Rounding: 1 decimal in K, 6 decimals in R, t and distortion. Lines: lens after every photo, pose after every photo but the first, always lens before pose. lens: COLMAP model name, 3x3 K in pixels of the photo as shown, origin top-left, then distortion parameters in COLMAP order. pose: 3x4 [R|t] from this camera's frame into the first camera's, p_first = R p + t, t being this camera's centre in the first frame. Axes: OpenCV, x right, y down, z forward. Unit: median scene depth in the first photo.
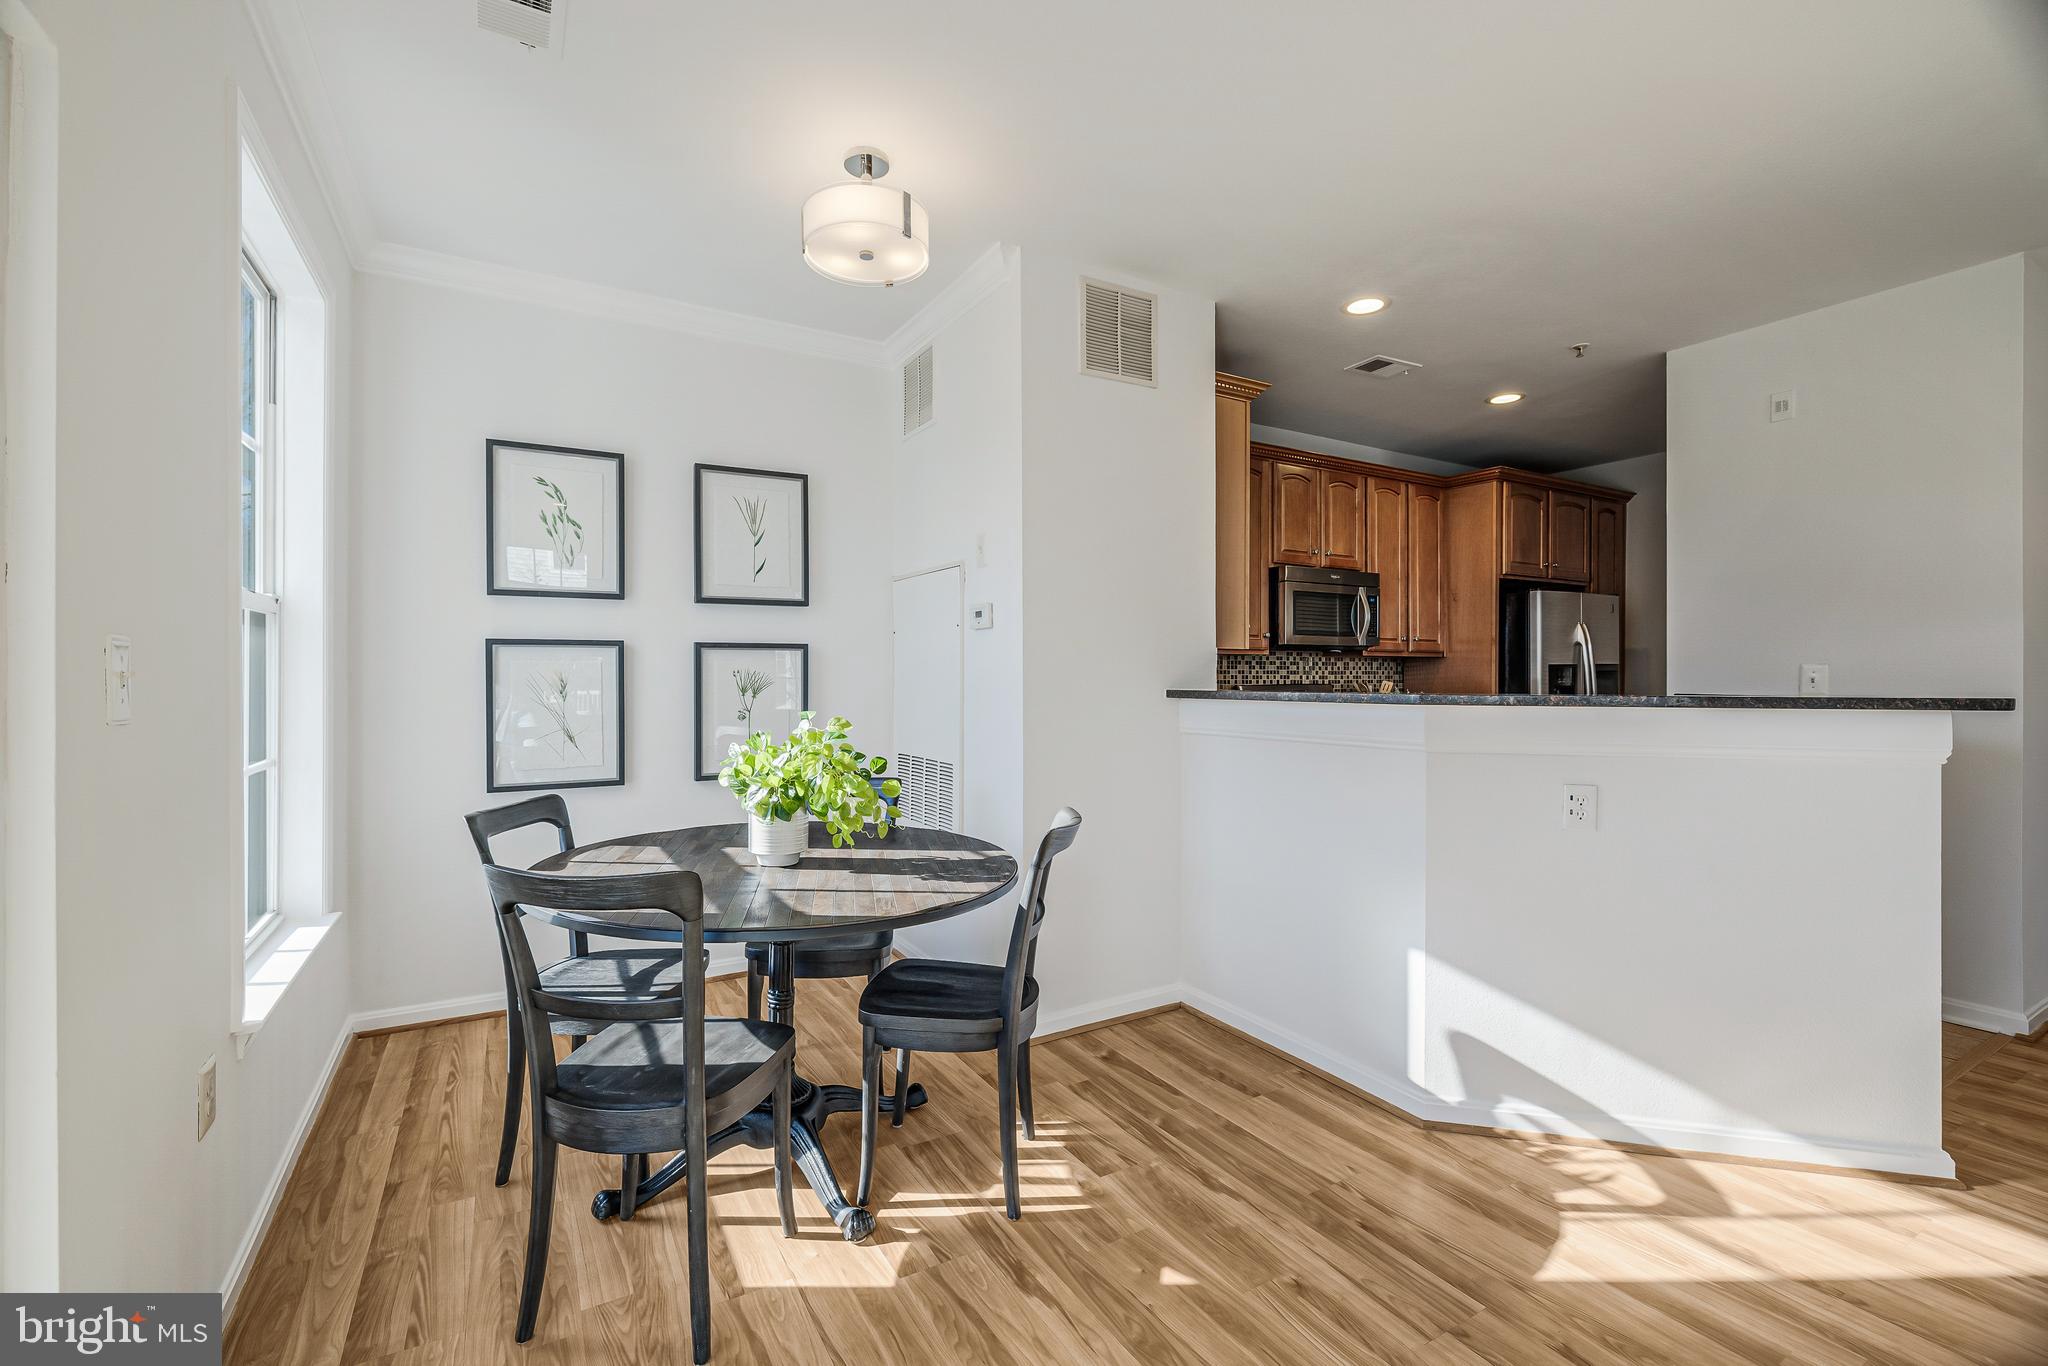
lens RADIAL K [[859.0, 0, 1001.7], [0, 859.0, 679.0], [0, 0, 1]] dist [0.001591, 0.000532]
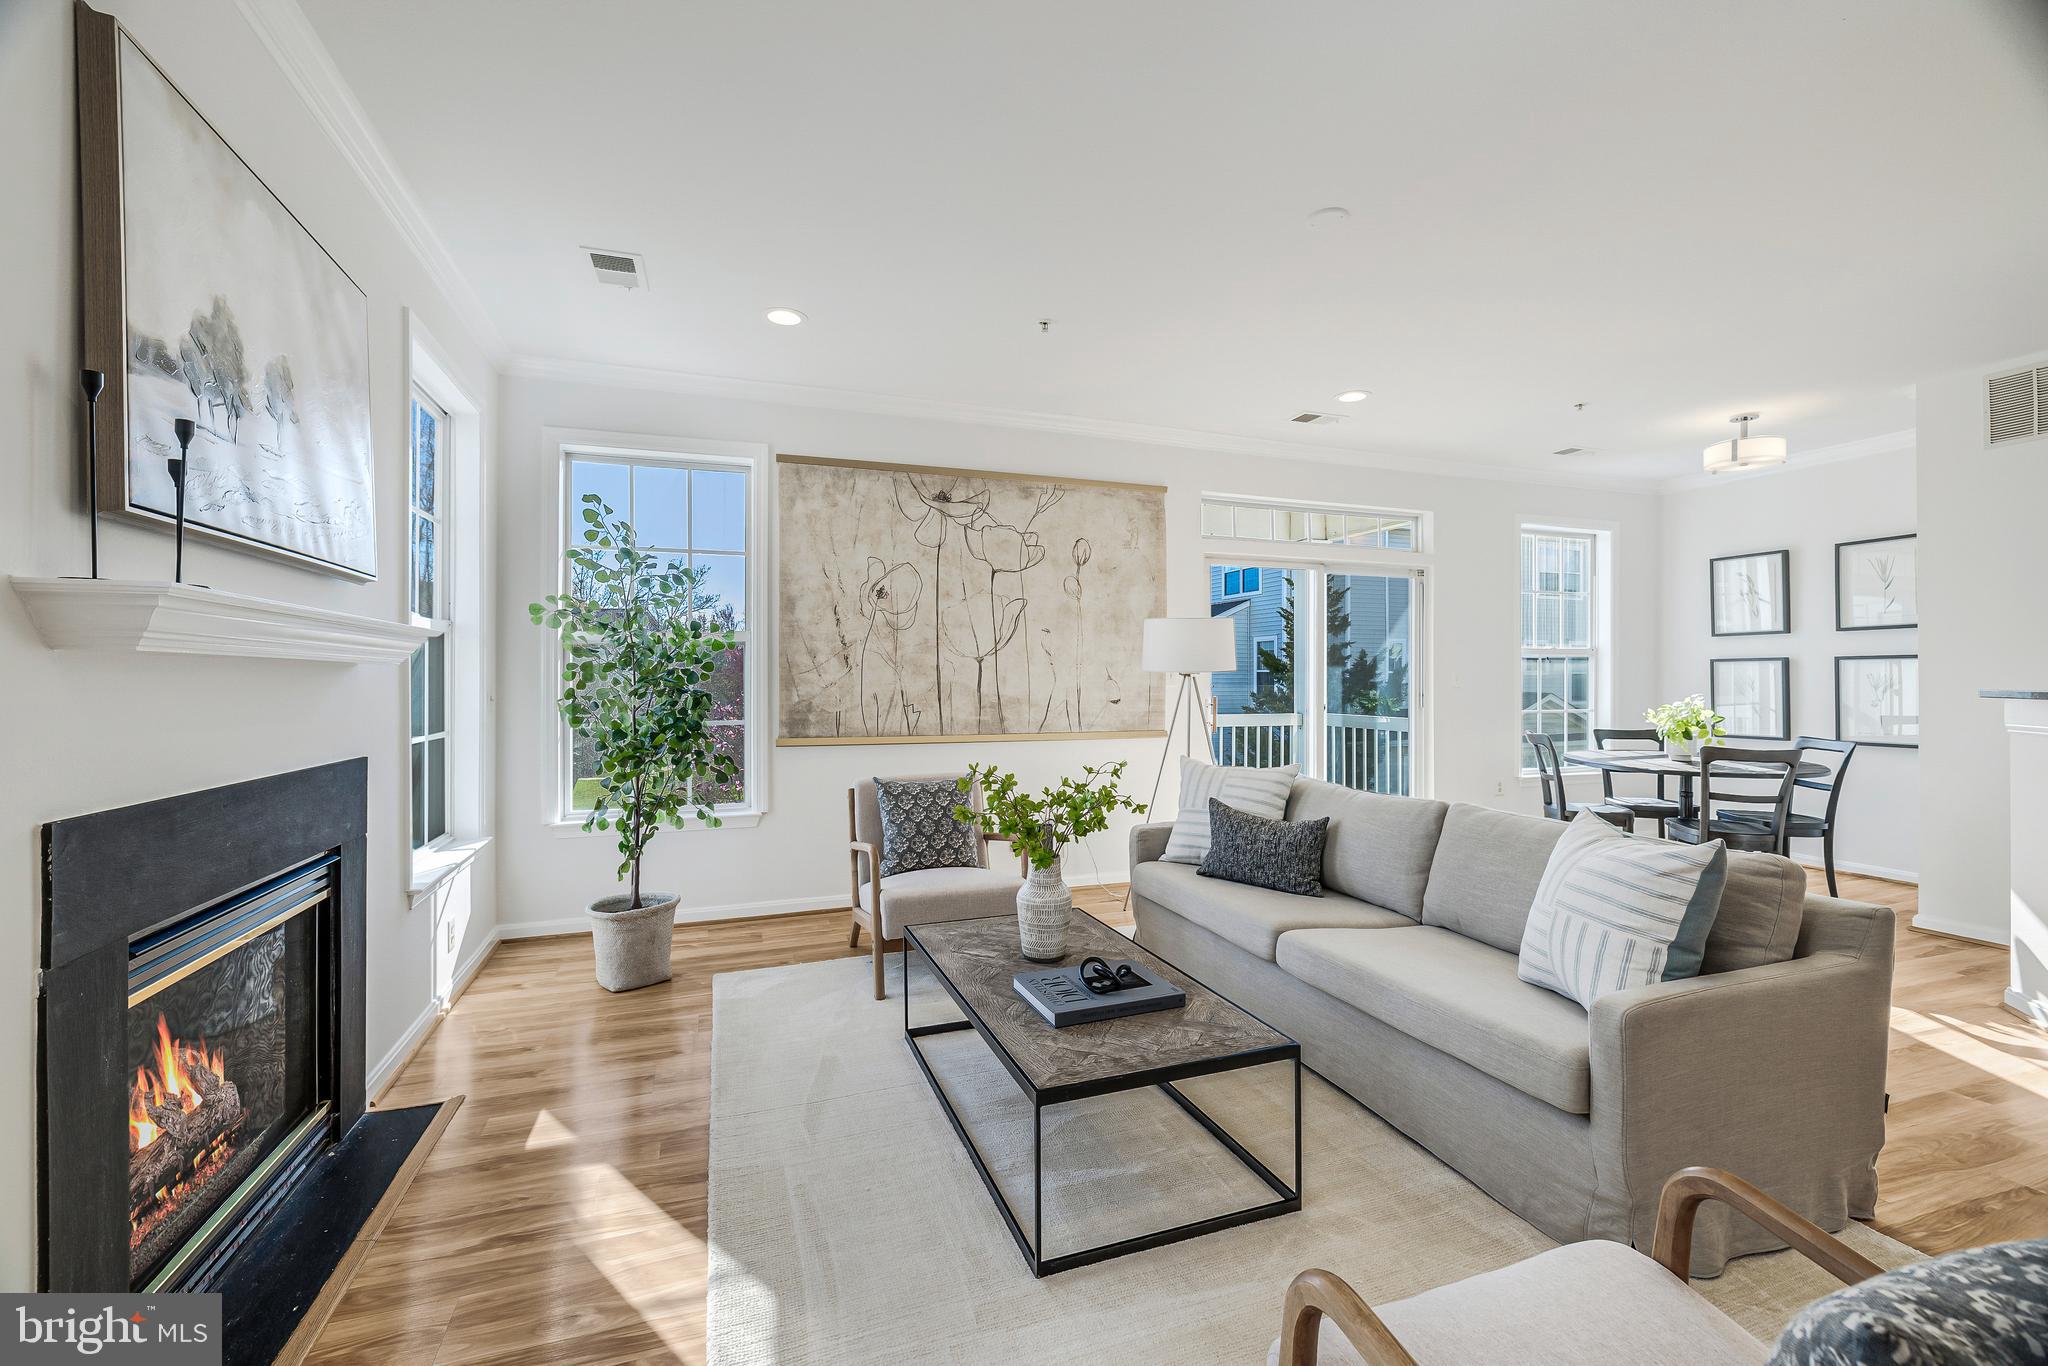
lens RADIAL K [[859.0, 0, 1015.6], [0, 859.0, 677.0], [0, 0, 1]] dist [0.001591, 0.000532]
pose [[-0.174273, -0.003866, -0.984690, 1.653957], [-0.004315, 0.999986, -0.003162, 0.007482], [0.984688, 0.003698, -0.174287, -0.241929]]
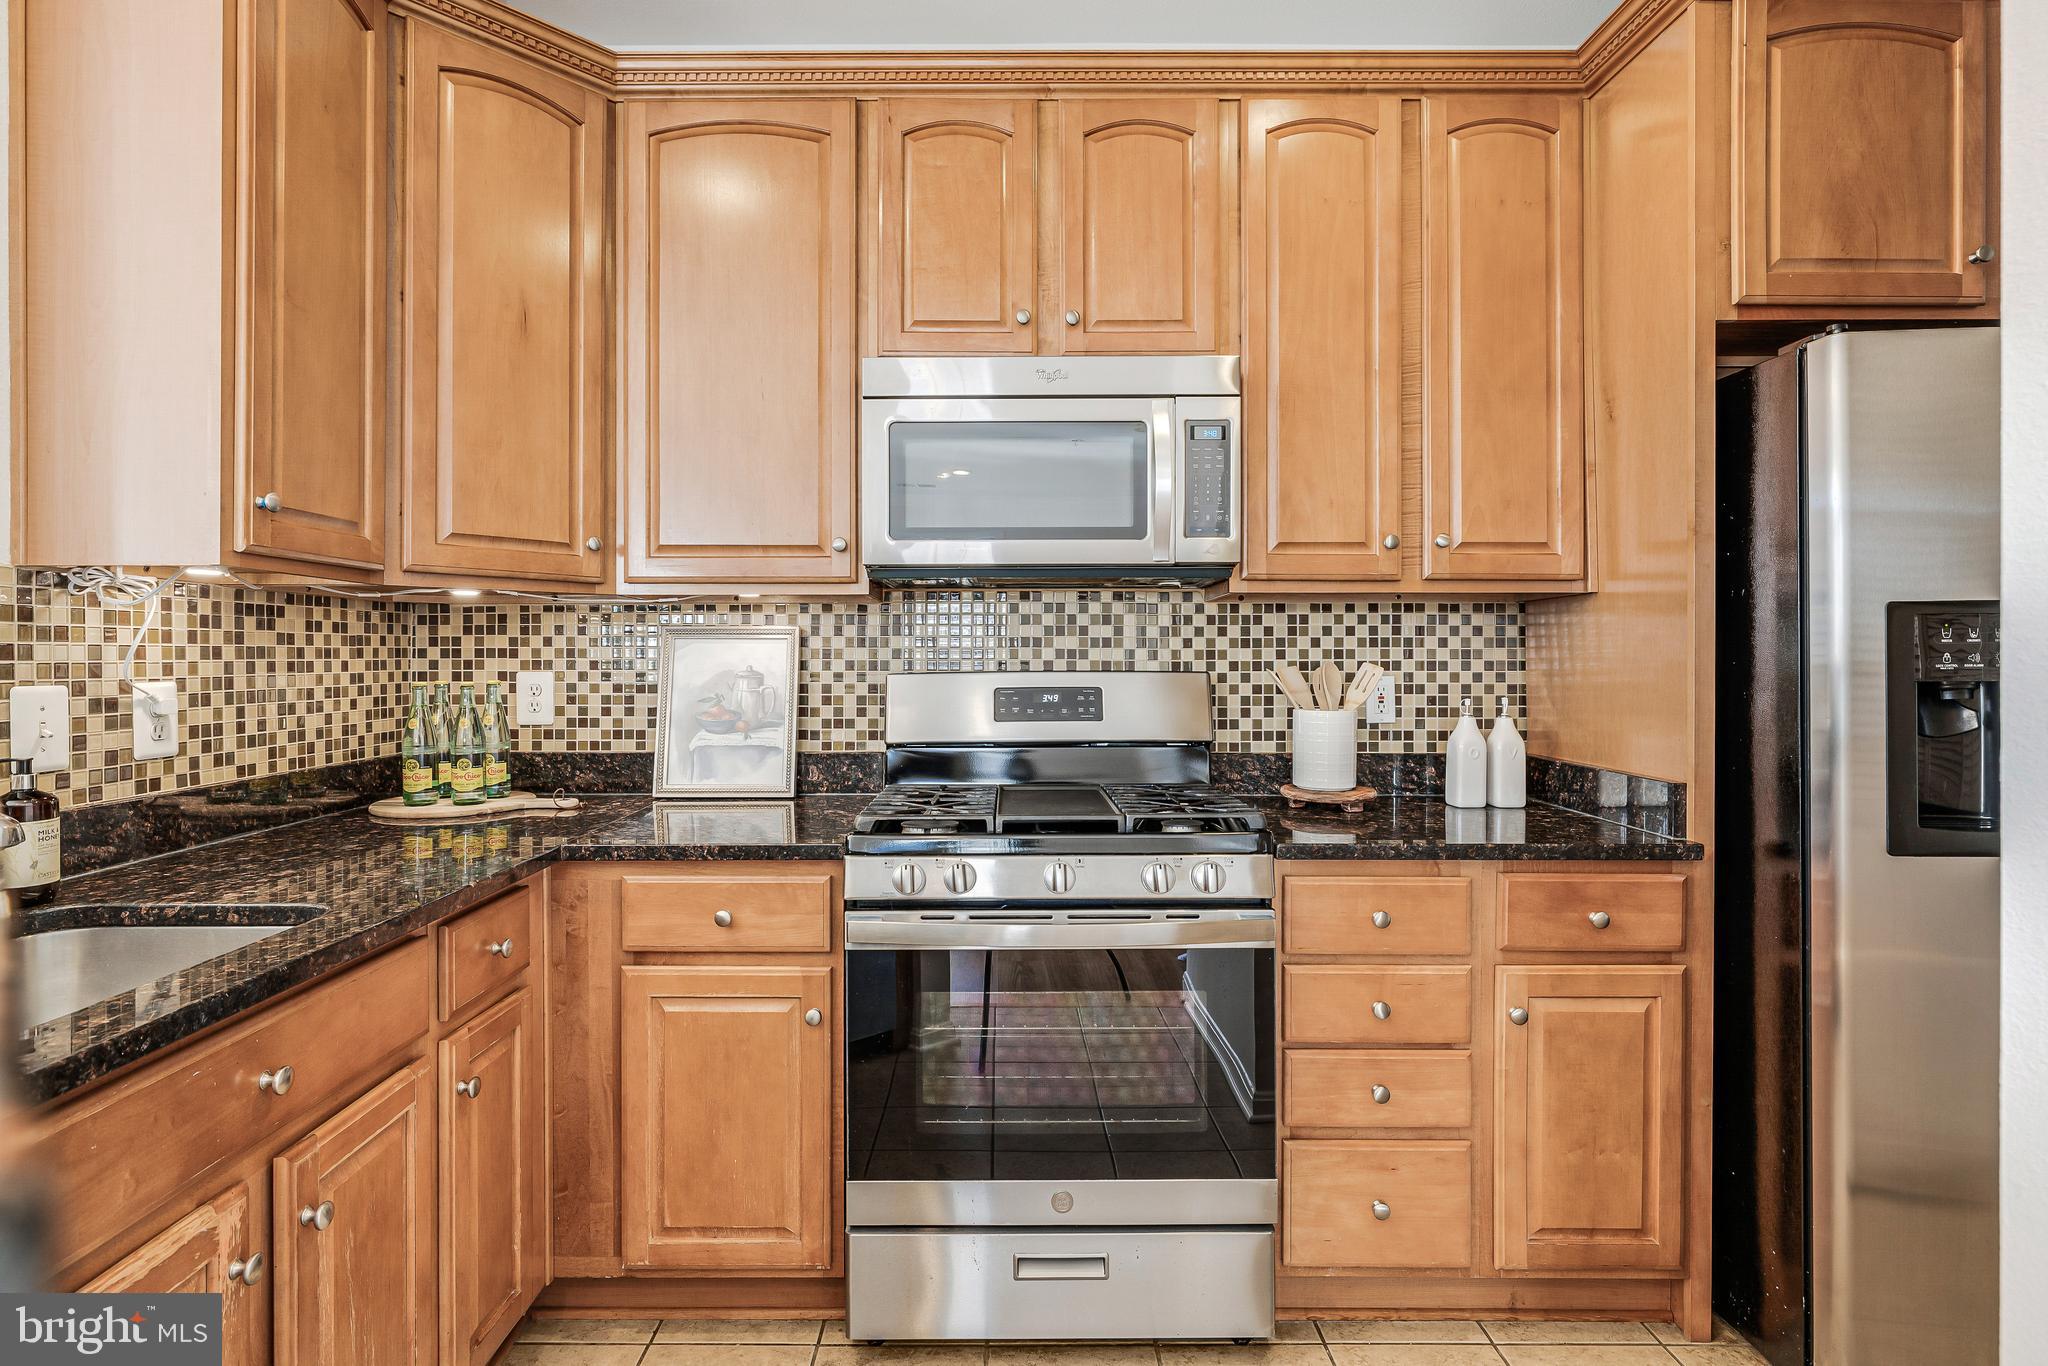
lens RADIAL K [[1017.7, 0, 1004.7], [0, 1017.7, 664.7], [0, 0, 1]] dist [-0.006734, 0.003560]
pose [[0.869257, -0.001201, -0.494359, 0.894512], [-0.001210, 0.999989, -0.004558, 0.008202], [0.494359, 0.004560, 0.869246, 0.948361]]
